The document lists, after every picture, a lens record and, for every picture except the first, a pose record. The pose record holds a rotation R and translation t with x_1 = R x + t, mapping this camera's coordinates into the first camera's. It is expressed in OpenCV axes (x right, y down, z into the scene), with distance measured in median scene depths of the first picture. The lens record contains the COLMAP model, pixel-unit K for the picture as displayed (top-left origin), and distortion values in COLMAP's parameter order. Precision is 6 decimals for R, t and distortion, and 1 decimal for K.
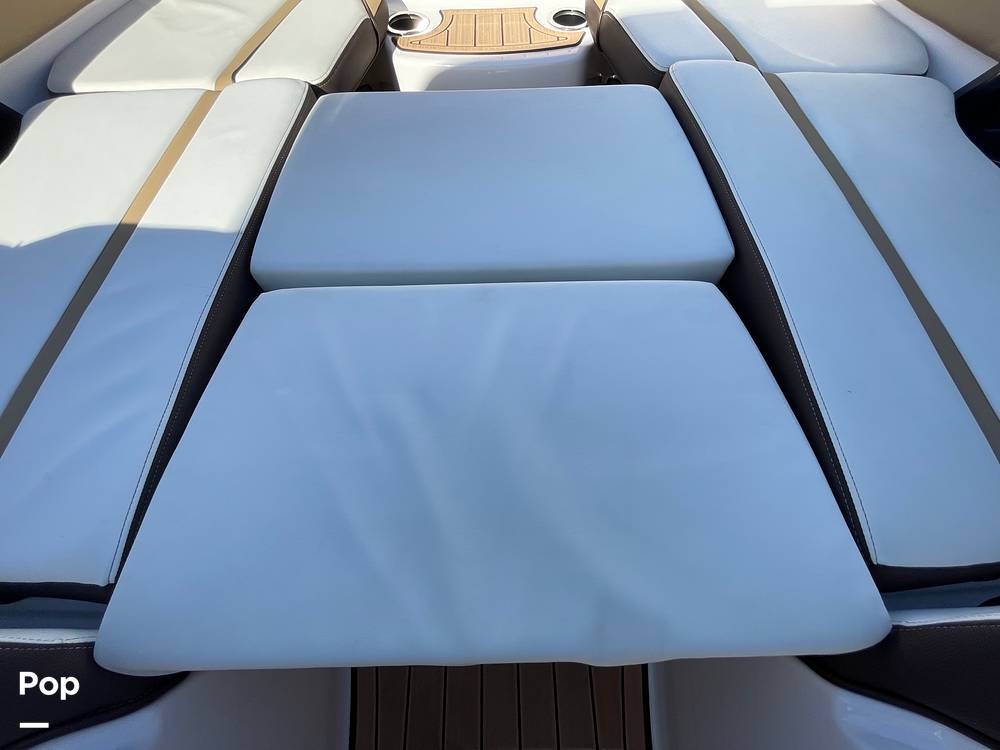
lens RADIAL K [[404.4, 0, 500.7], [0, 404.4, 372.8], [0, 0, 1]] dist [0.000005, -0.000777]
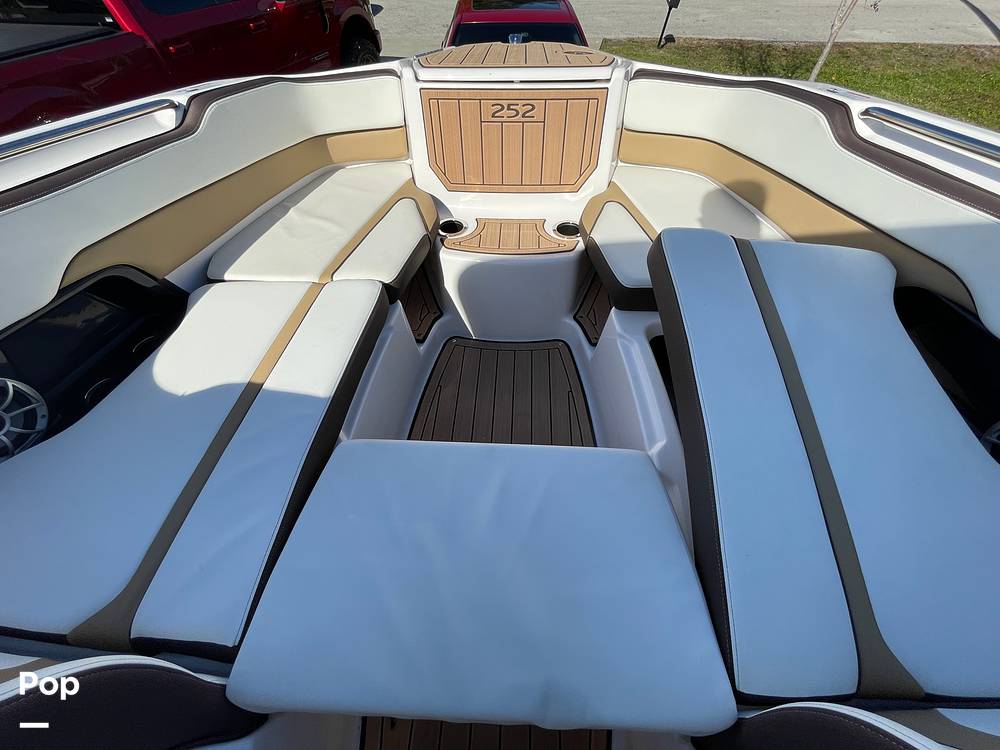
lens RADIAL K [[404.4, 0, 501.7], [0, 404.4, 373.6], [0, 0, 1]] dist [0.000005, -0.000777]
pose [[0.997624, 0.055457, -0.040881, 0.027165], [-0.062736, 0.976468, -0.206334, -0.096224], [0.028477, 0.208408, 0.977627, -0.279567]]
